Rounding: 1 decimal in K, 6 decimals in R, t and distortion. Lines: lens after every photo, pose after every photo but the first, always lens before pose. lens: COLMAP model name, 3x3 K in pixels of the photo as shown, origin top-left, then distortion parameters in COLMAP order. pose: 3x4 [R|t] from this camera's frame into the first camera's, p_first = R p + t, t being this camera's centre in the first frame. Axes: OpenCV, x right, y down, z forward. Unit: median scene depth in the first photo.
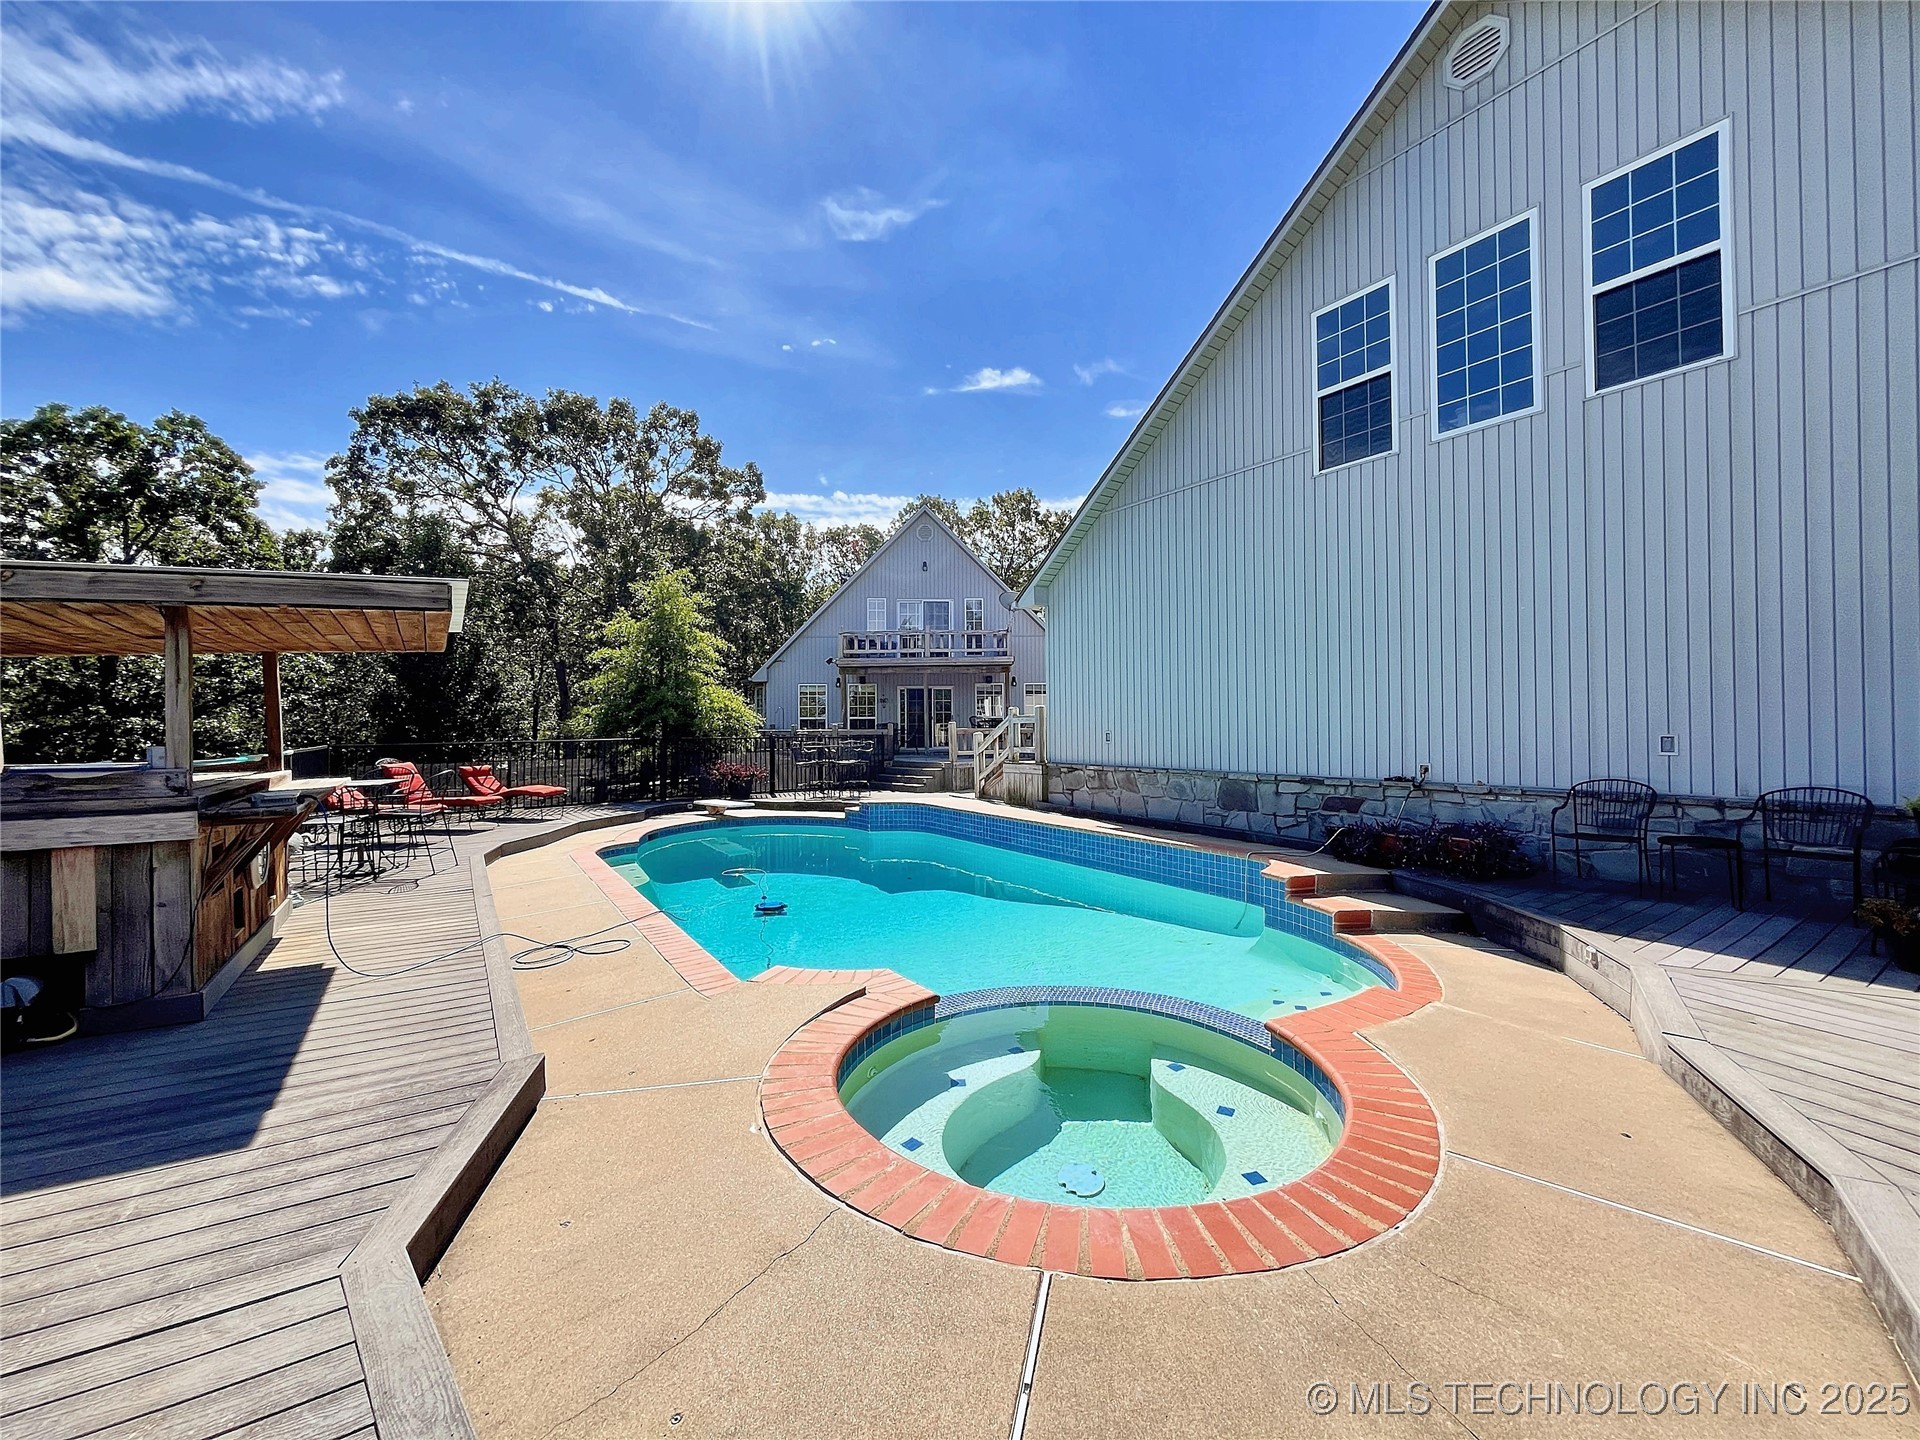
lens RADIAL K [[770.4, 0, 960.0], [0, 770.4, 720.0], [0, 0, 1]] dist [-0.016622, 0.003444]
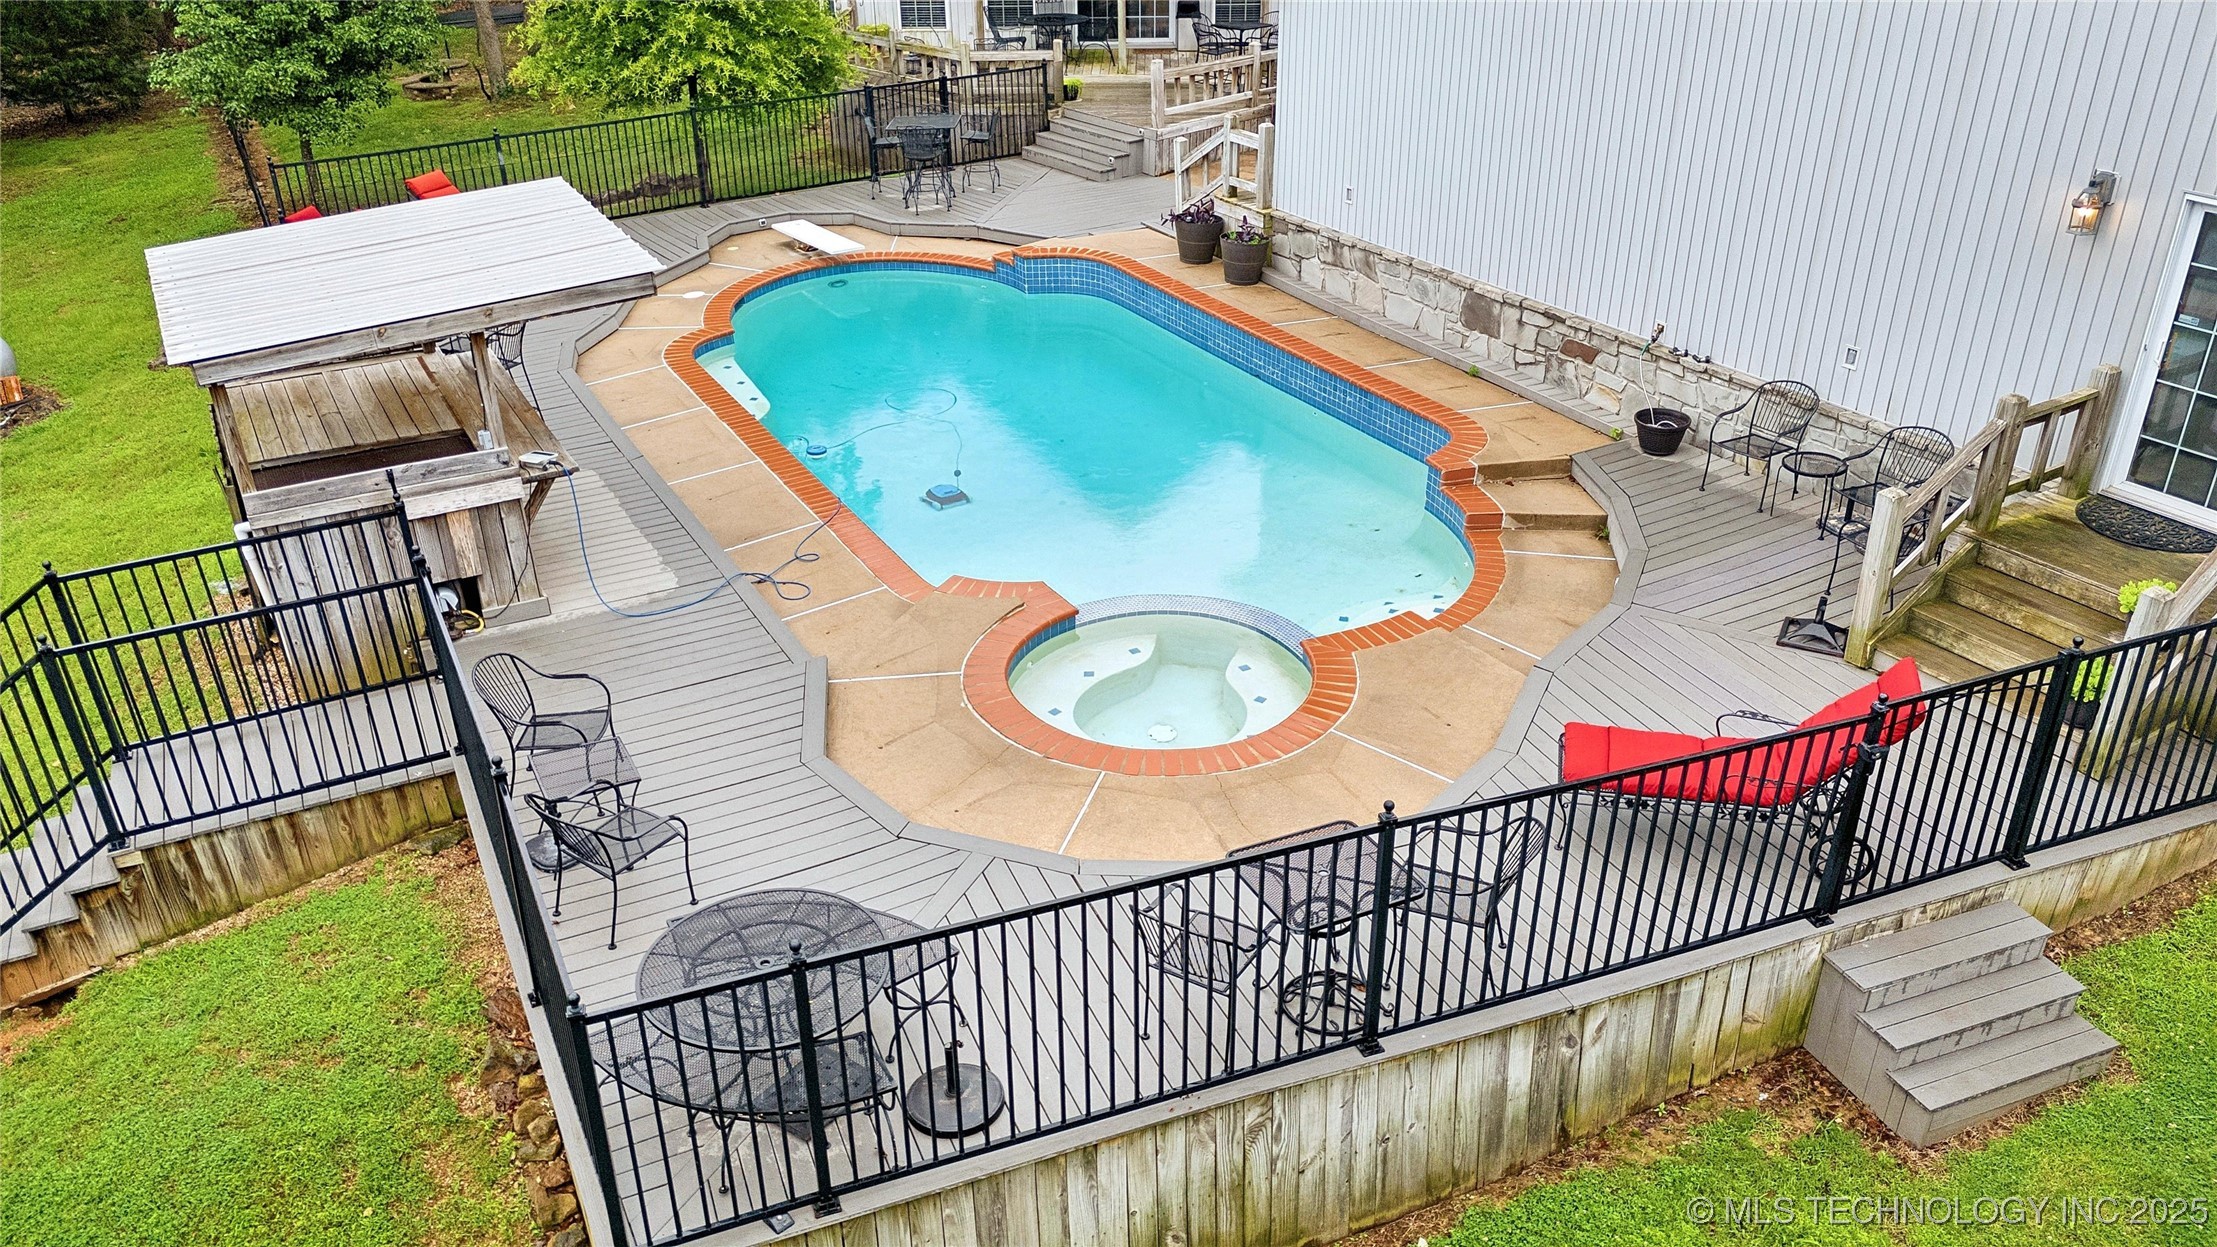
lens RADIAL K [[1631.6, 0, 1108.5], [0, 1631.6, 623.5], [0, 0, 1]] dist [-0.000961, -0.000909]
pose [[0.997495, 0.024702, -0.066289, 0.112089], [0.010123, 0.877572, 0.479338, -0.519008], [0.070014, -0.478809, 0.875123, -0.792887]]
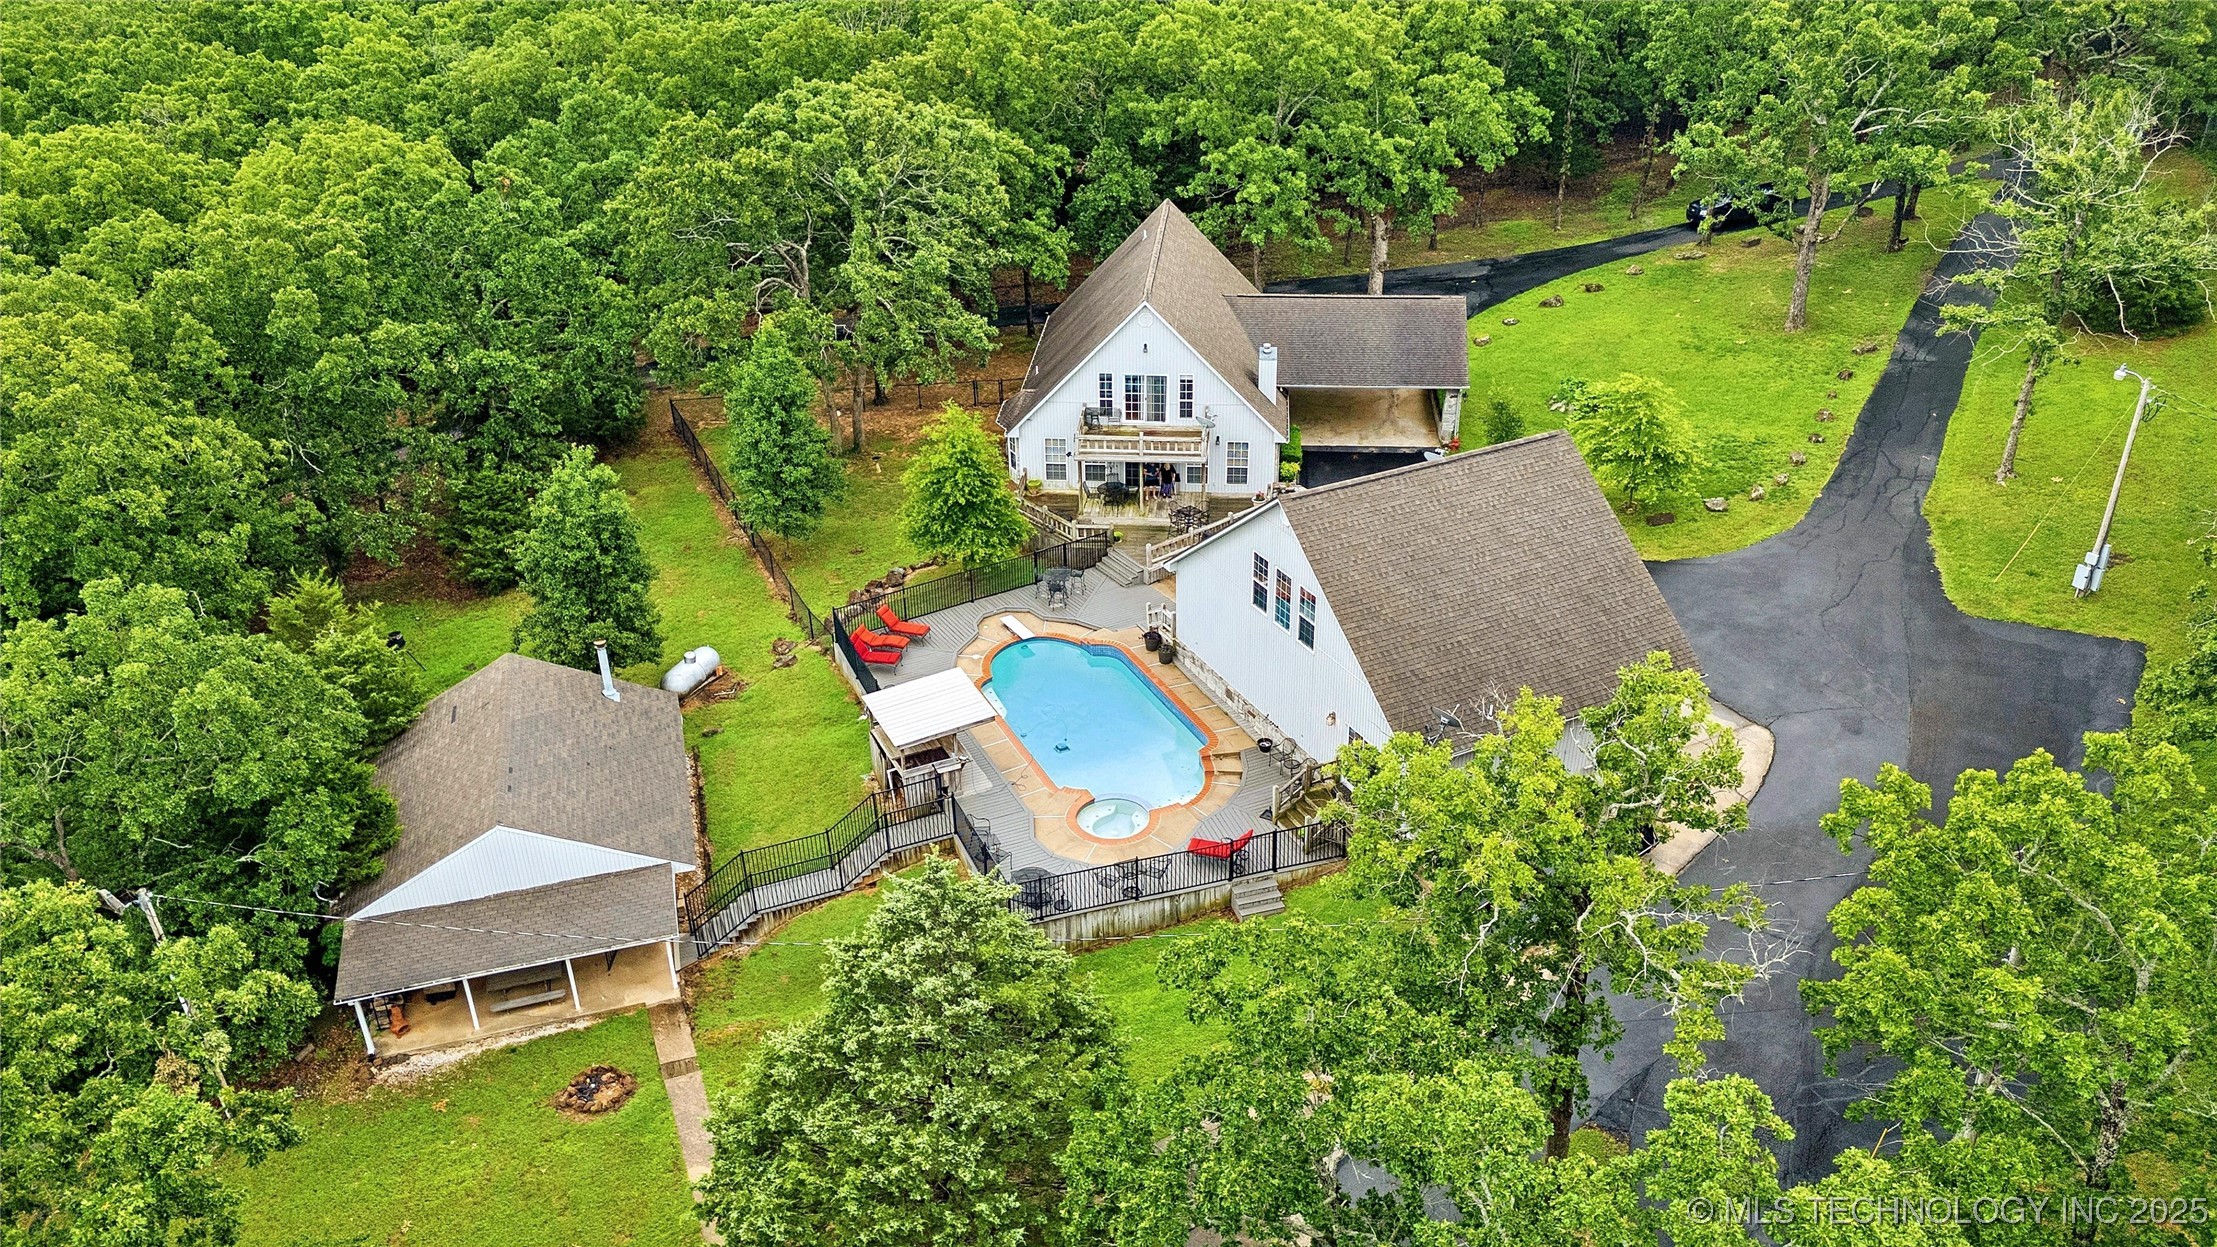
lens RADIAL K [[1631.6, 0, 1108.5], [0, 1631.6, 623.5], [0, 0, 1]] dist [-0.000961, -0.000909]
pose [[0.990405, 0.058146, -0.125366, 0.751414], [0.011079, 0.870846, 0.491432, -3.335409], [0.137750, -0.488106, 0.861846, -4.340932]]
